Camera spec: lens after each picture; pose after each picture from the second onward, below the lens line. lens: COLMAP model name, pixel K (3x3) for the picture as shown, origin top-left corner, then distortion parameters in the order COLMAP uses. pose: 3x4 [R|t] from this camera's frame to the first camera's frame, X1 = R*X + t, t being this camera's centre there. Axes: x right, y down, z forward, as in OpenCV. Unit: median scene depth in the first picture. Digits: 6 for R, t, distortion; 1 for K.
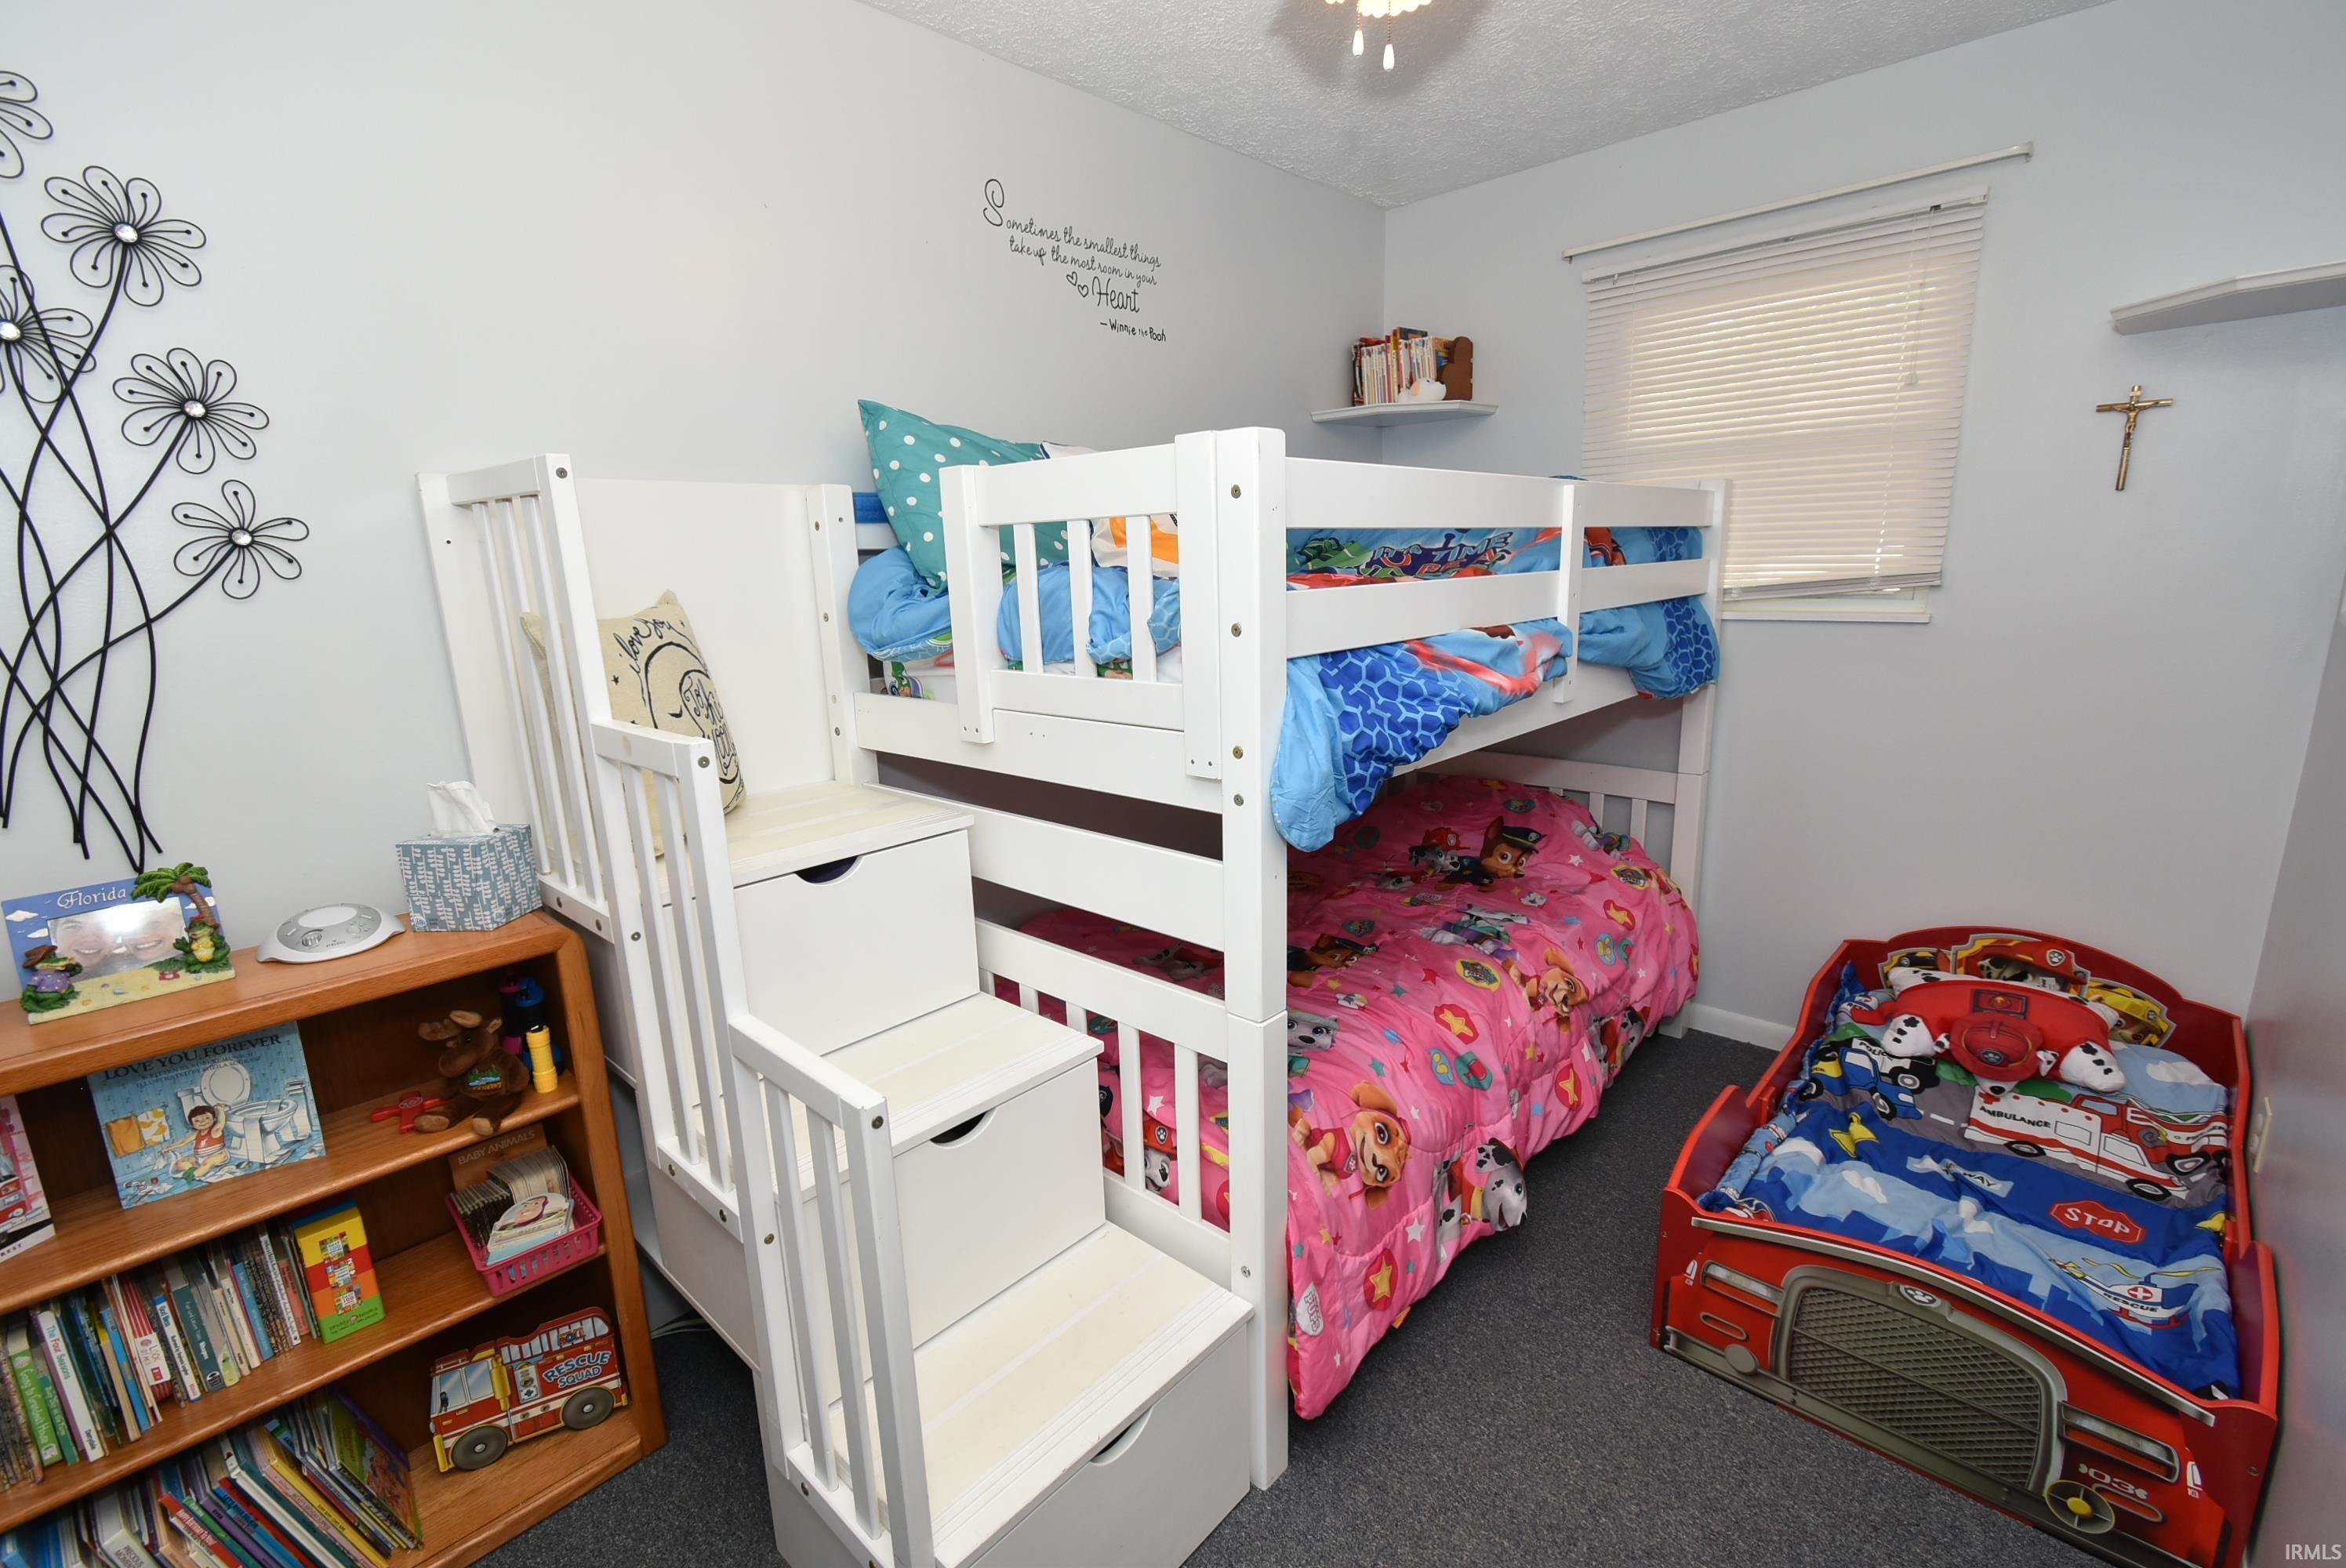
lens RADIAL K [[1034.9, 0, 1165.9], [0, 1034.9, 788.1], [0, 0, 1]] dist [0.007892, -0.003124]
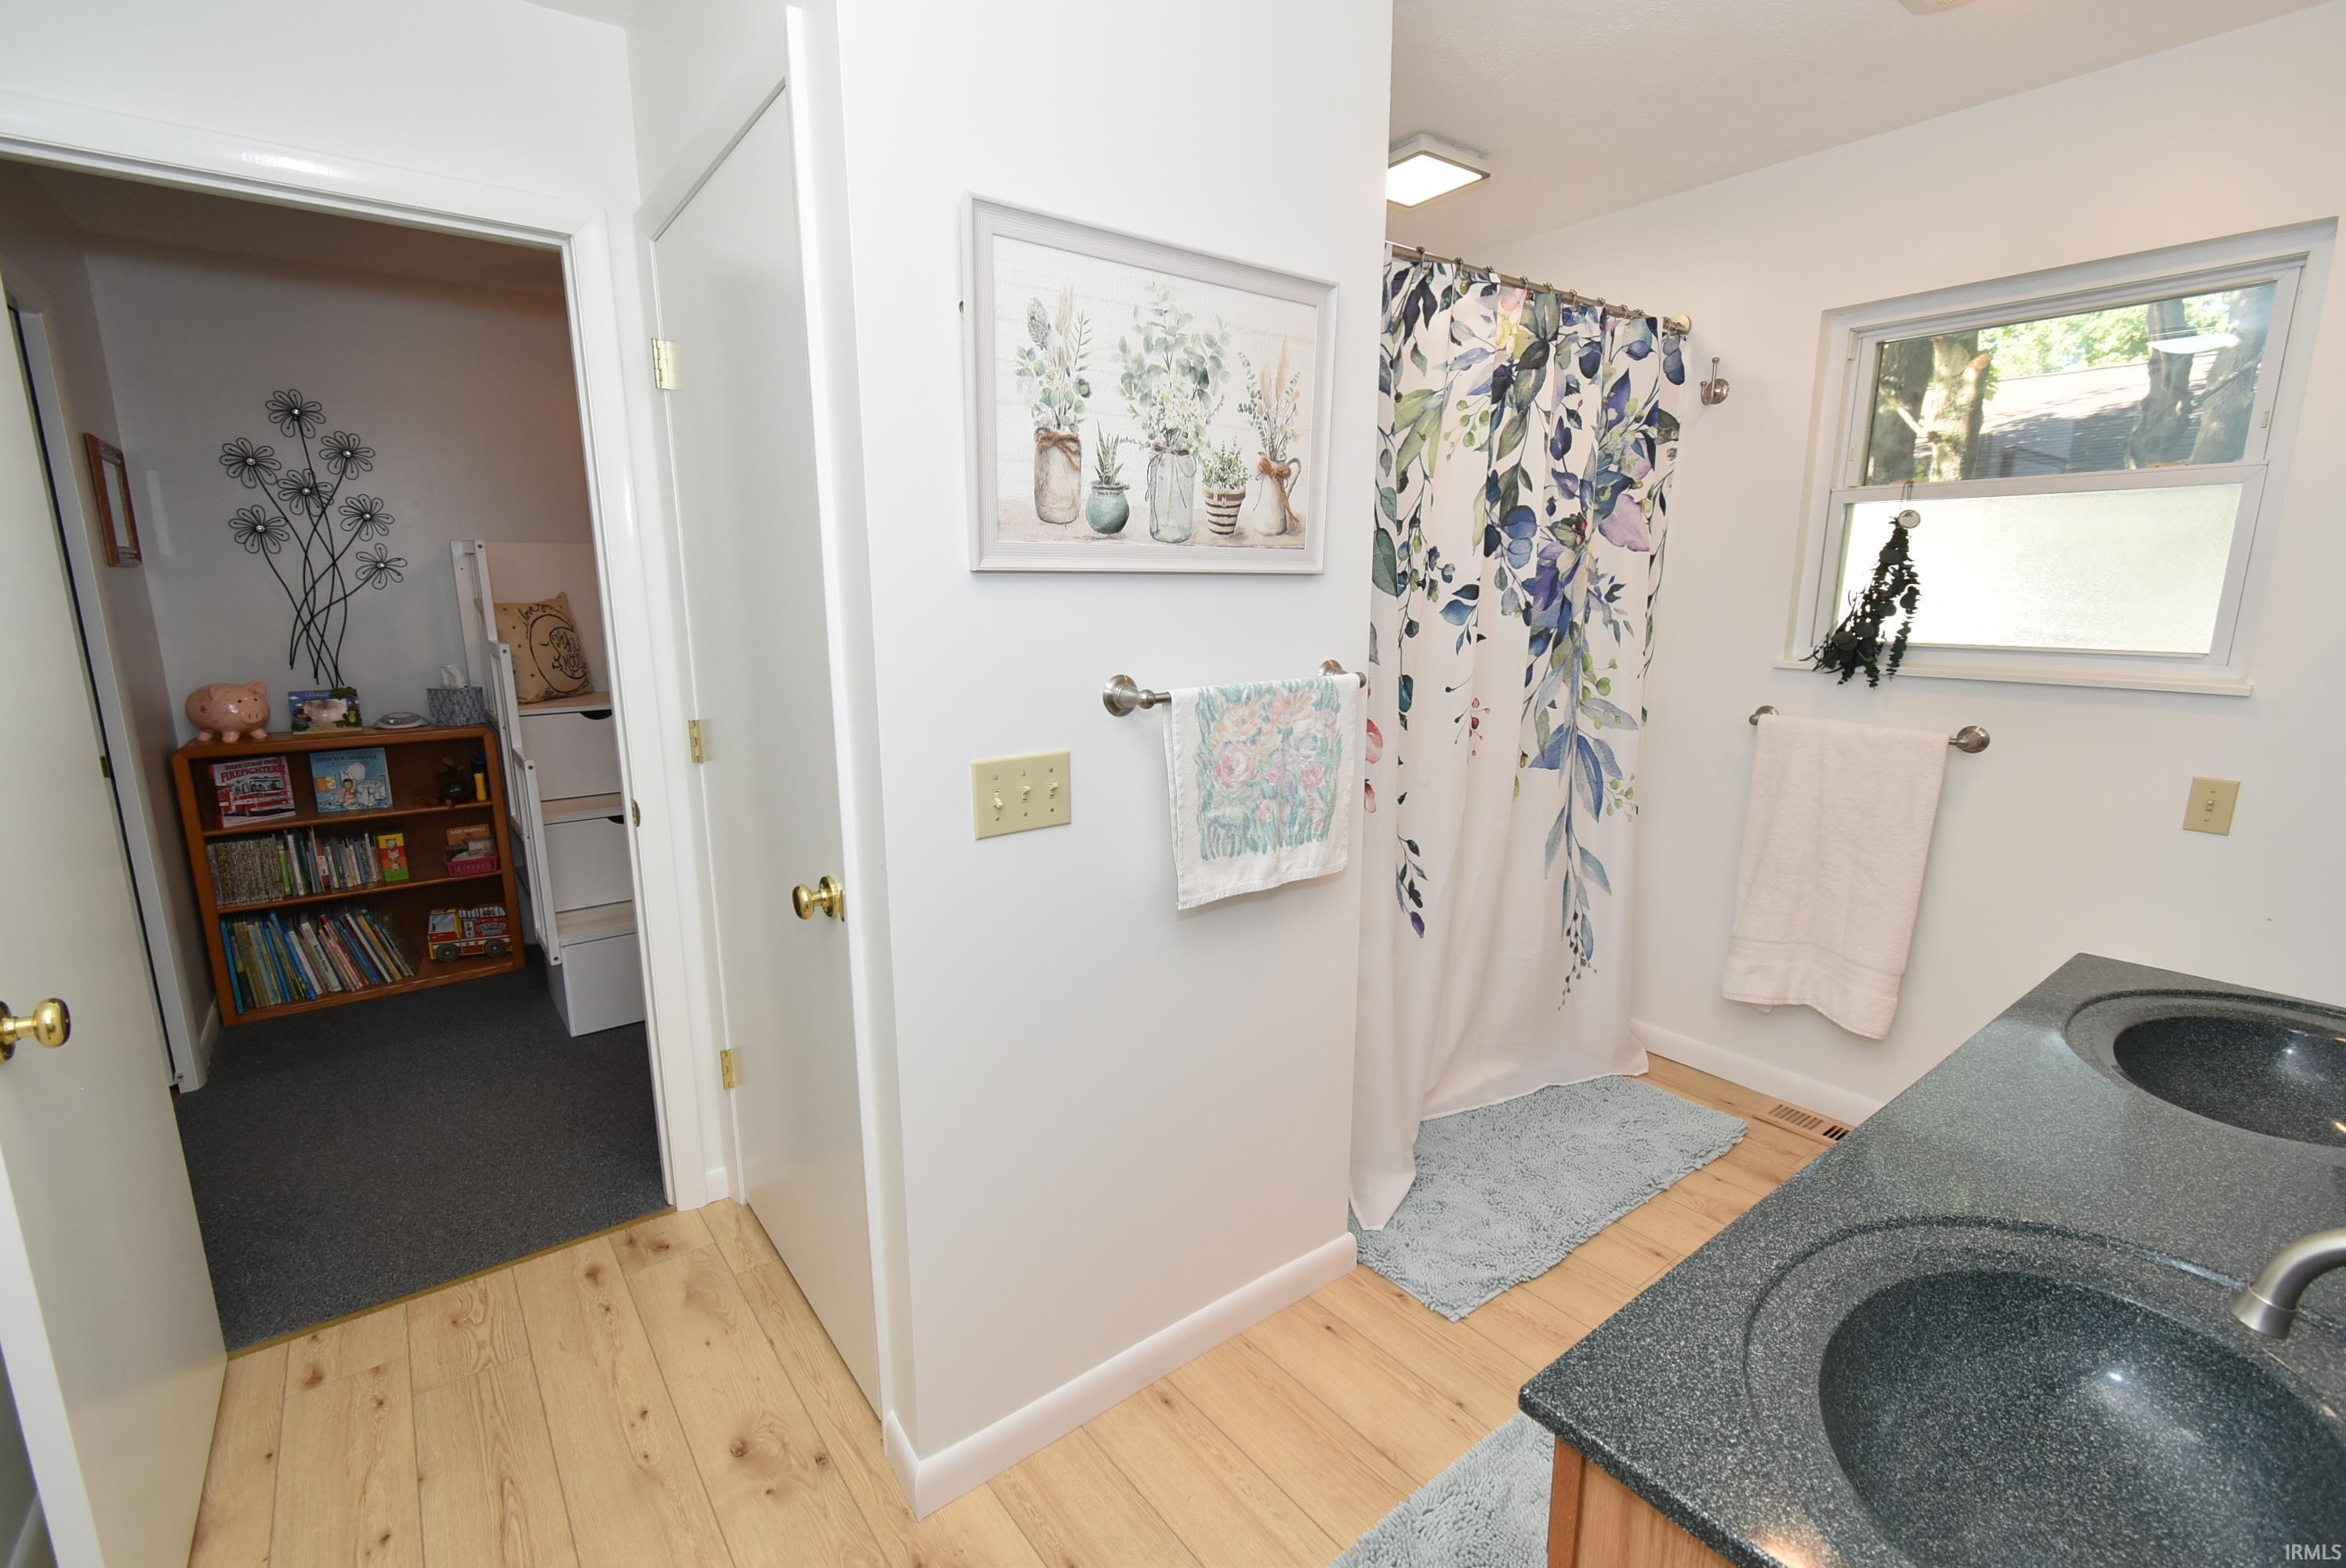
lens RADIAL K [[1034.9, 0, 1174.0], [0, 1034.9, 788.5], [0, 0, 1]] dist [0.007892, -0.003124]
pose [[0.987655, 0.063045, -0.143398, 1.536608], [-0.065908, 0.997708, -0.015298, 0.233100], [0.142105, 0.024561, 0.989547, -1.322974]]
